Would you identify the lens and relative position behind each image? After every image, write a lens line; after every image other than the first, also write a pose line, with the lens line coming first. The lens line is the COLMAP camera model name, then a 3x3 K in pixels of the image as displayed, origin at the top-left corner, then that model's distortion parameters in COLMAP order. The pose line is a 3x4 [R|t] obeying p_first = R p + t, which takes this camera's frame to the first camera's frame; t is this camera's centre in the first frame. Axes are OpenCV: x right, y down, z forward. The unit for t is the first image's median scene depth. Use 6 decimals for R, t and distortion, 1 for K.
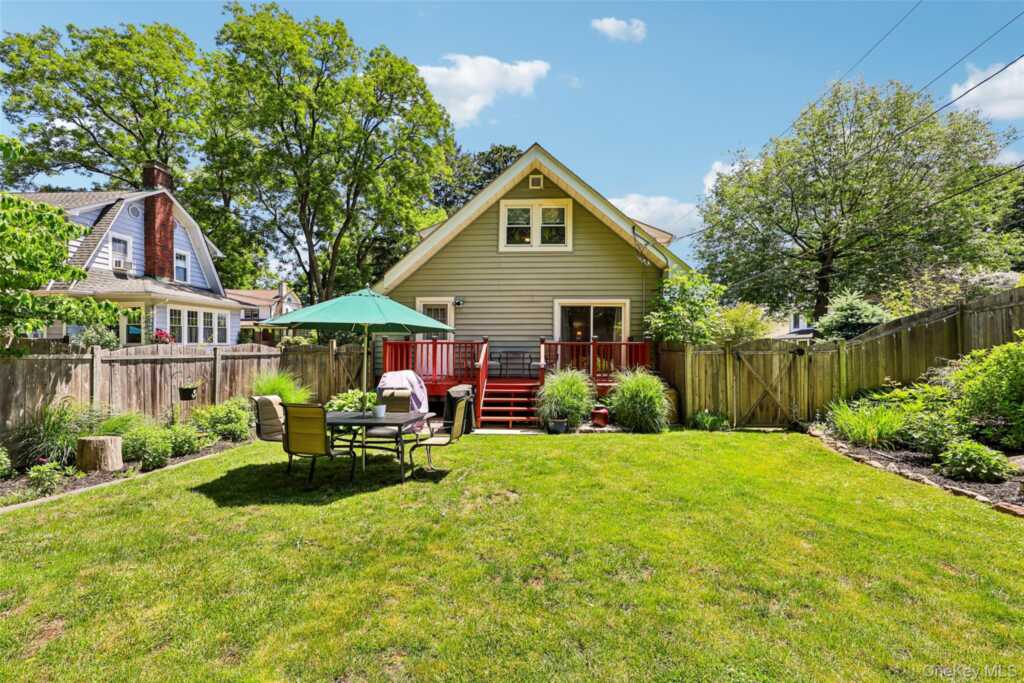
lens RADIAL K [[412.3, 0, 515.6], [0, 412.3, 338.8], [0, 0, 1]] dist [0.002632, 0.000297]
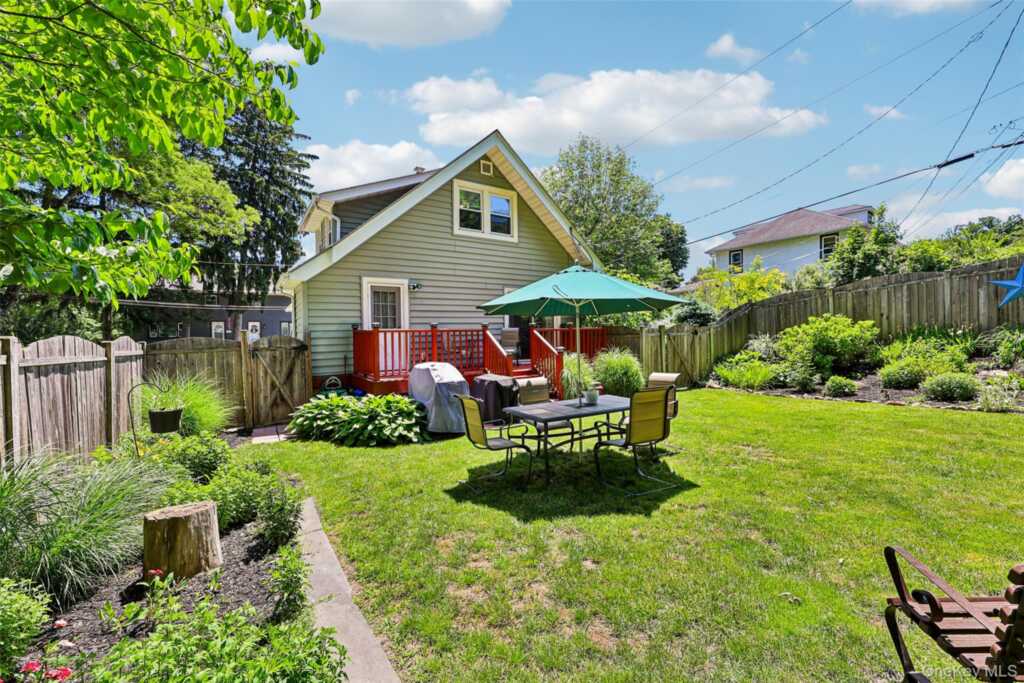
lens RADIAL K [[413.3, 0, 508.8], [0, 413.3, 340.1], [0, 0, 1]] dist [0.002043, -0.000096]
pose [[0.788531, -0.031393, 0.614193, -0.533754], [0.008364, 0.999151, 0.040331, -0.005337], [-0.614937, -0.026665, 0.788125, 0.168075]]
